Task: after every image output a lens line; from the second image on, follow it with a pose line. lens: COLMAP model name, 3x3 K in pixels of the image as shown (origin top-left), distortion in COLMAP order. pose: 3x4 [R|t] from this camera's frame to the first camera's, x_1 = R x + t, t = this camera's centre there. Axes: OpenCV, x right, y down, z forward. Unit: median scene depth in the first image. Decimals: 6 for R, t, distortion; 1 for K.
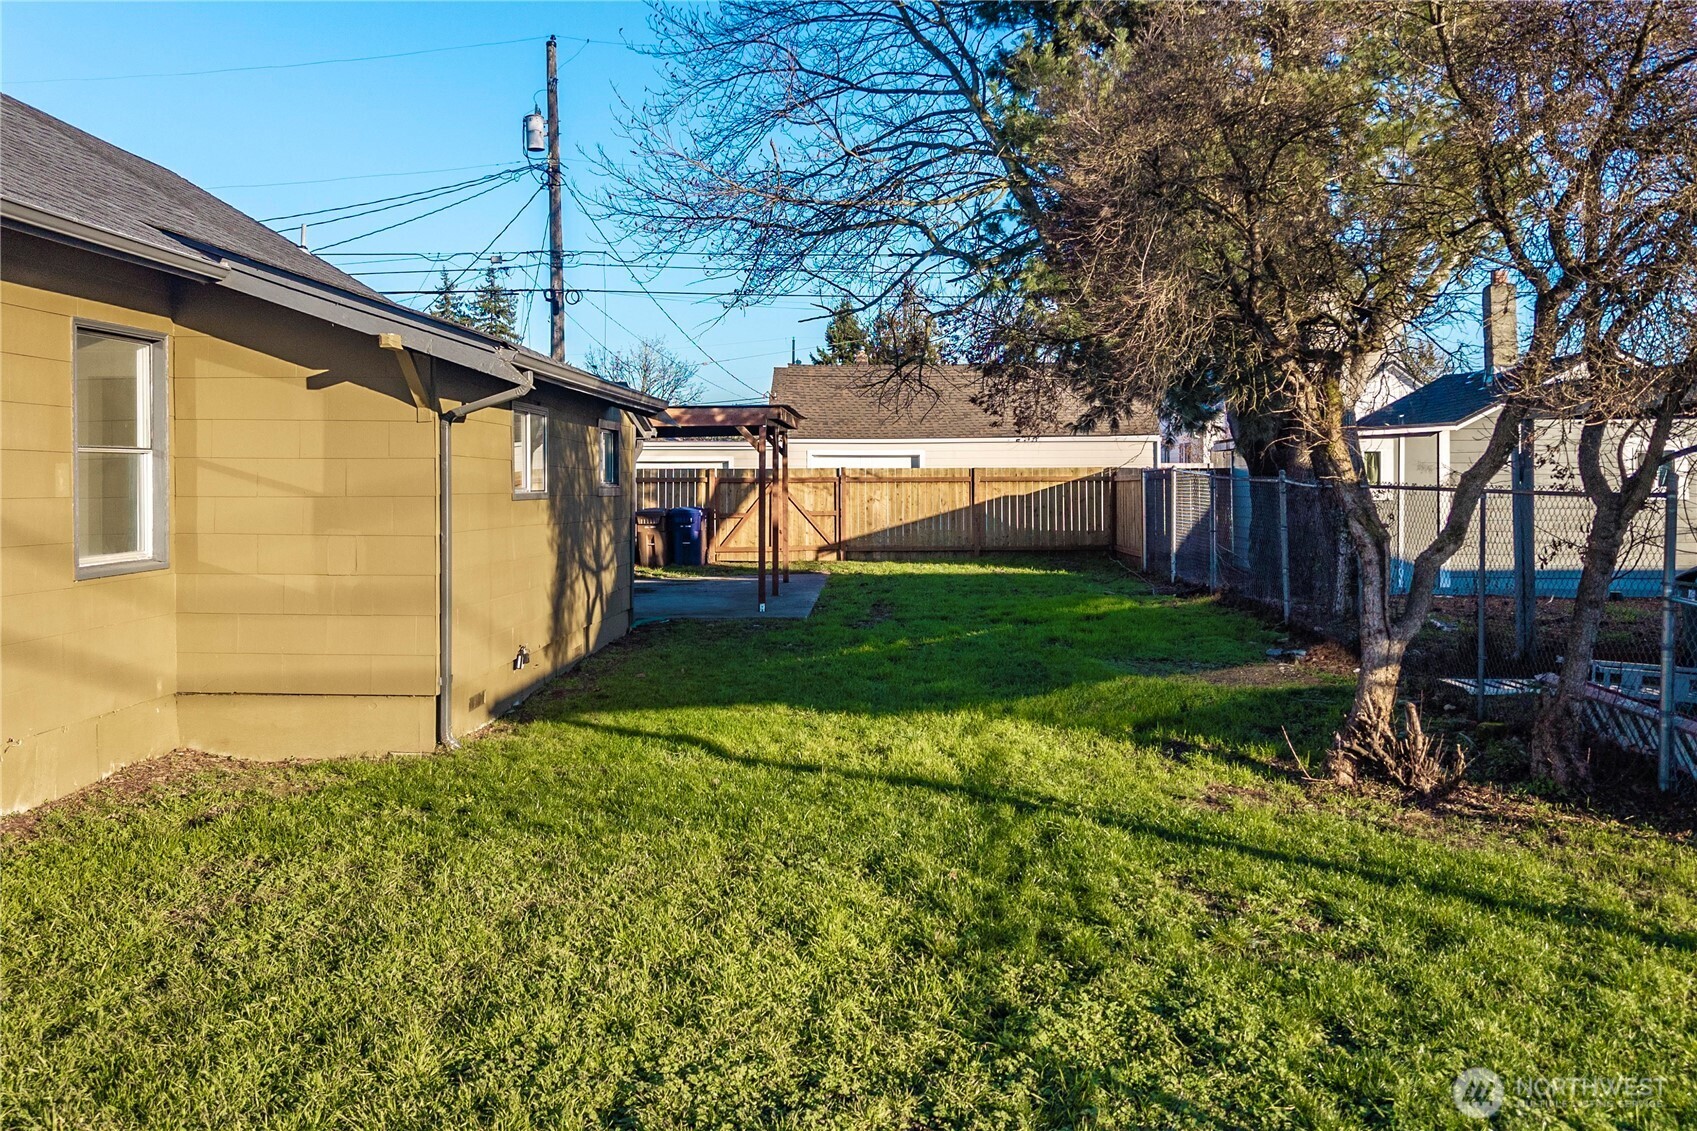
lens RADIAL K [[1462.8, 0, 828.2], [0, 1462.8, 485.0], [0, 0, 1]] dist [0.010924, 0.000922]
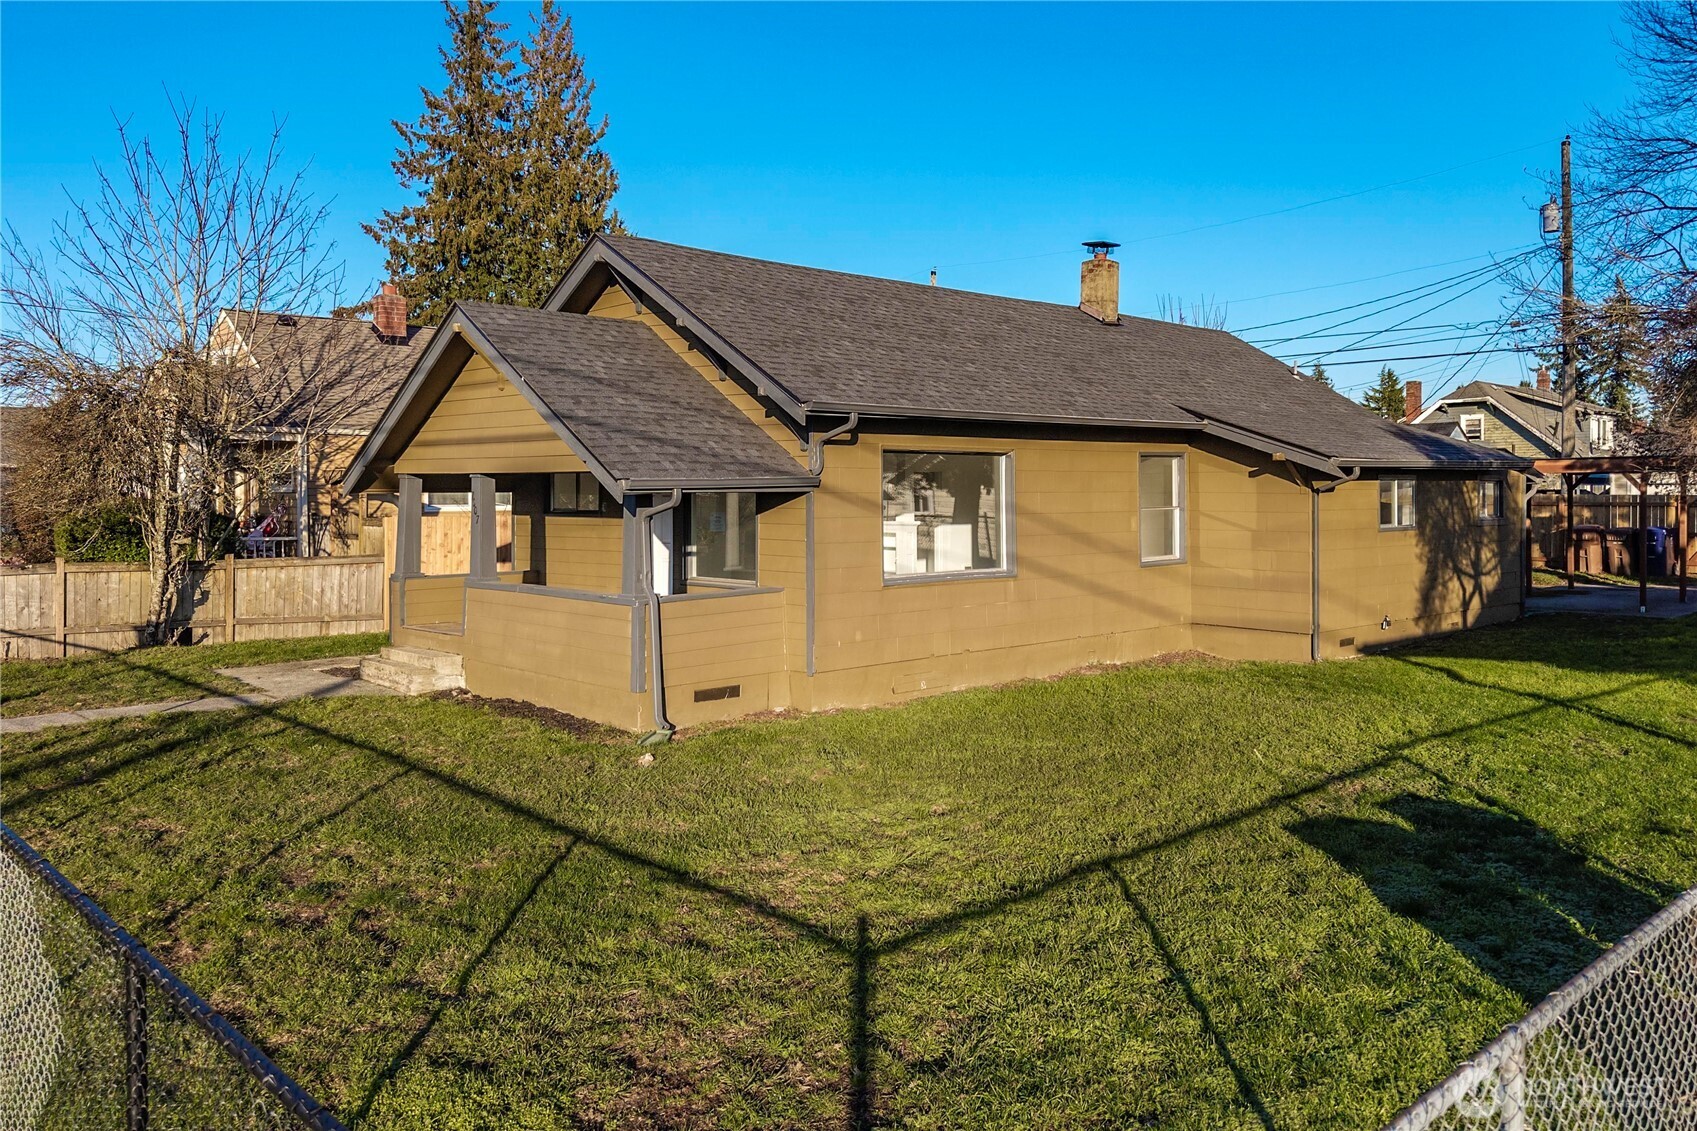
lens RADIAL K [[1280.6, 0, 872.6], [0, 1280.6, 503.1], [0, 0, 1]] dist [0.005340, -0.000577]
pose [[0.722472, 0.007170, -0.691363, 0.181629], [0.000869, 0.999936, 0.011279, -0.018748], [0.691400, -0.008750, 0.722419, -0.234374]]
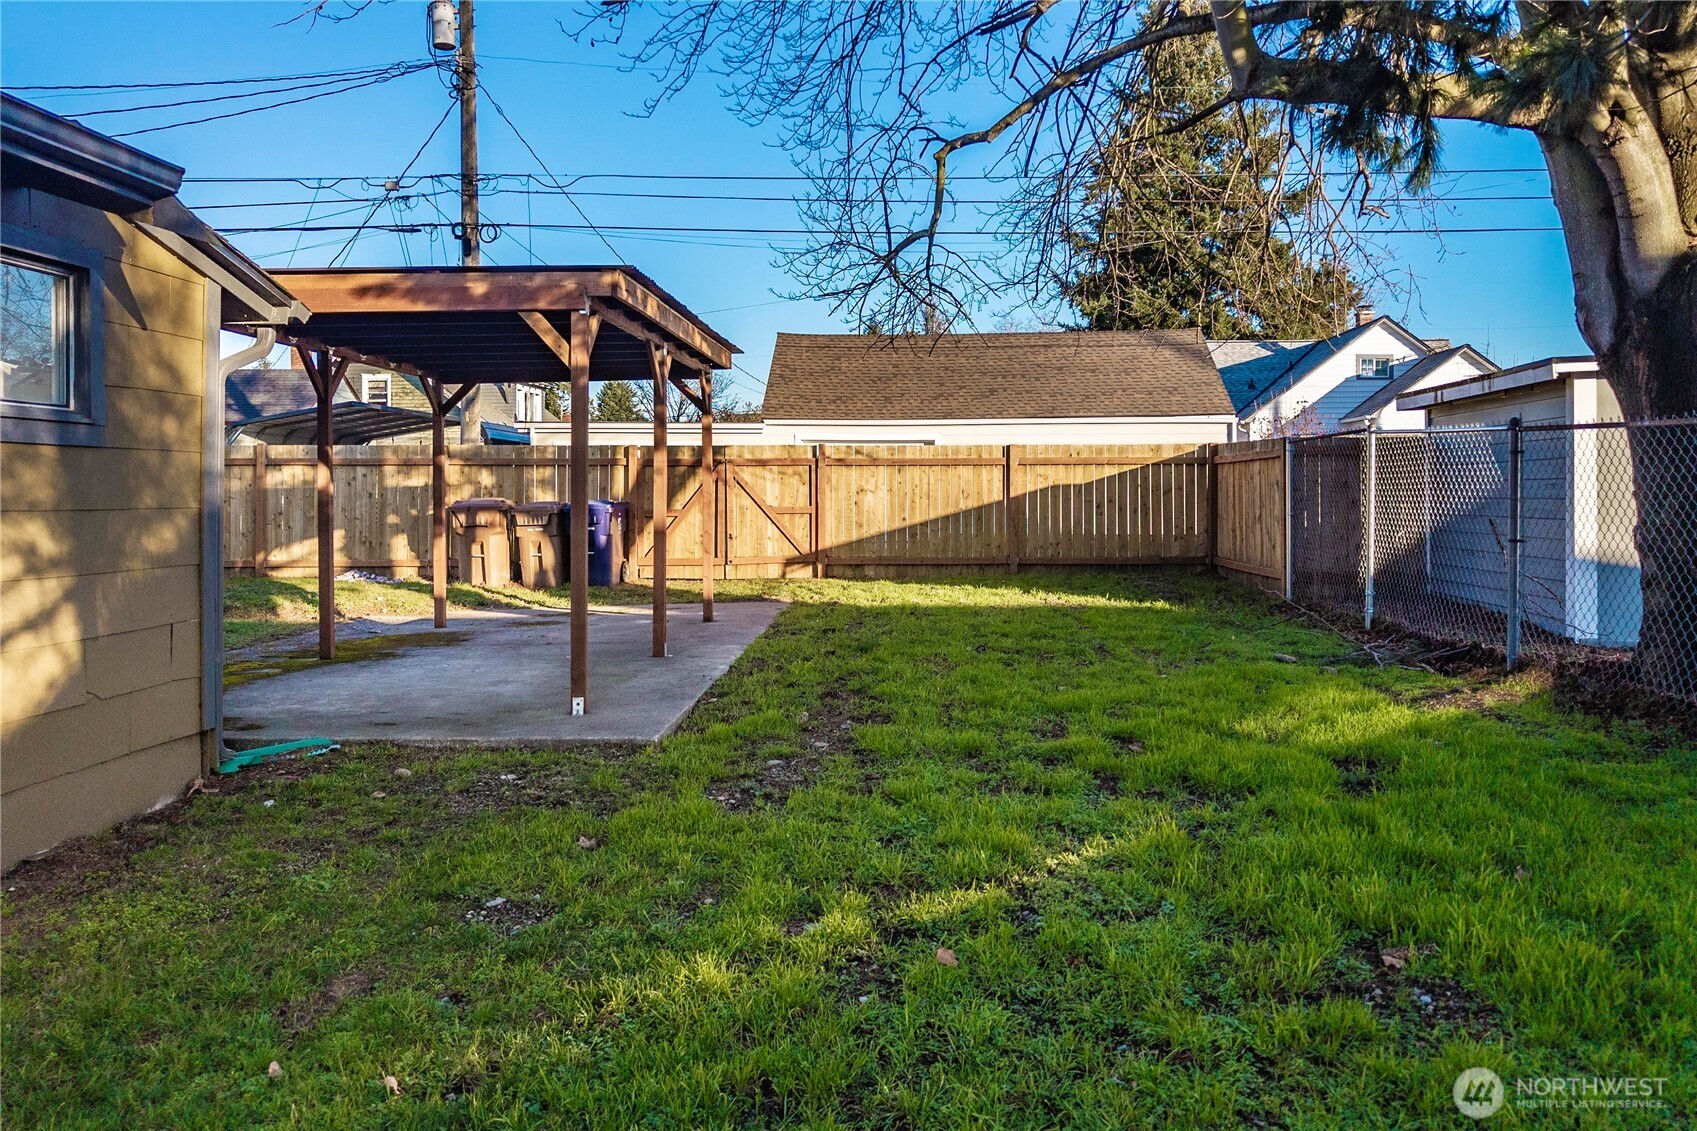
lens RADIAL K [[1280.6, 0, 872.6], [0, 1280.6, 503.1], [0, 0, 1]] dist [0.005340, -0.000577]
pose [[0.999956, 0.002019, 0.009198, 0.031105], [-0.002102, 0.999956, 0.009088, 0.011192], [-0.009180, -0.009106, 0.999916, 0.420100]]
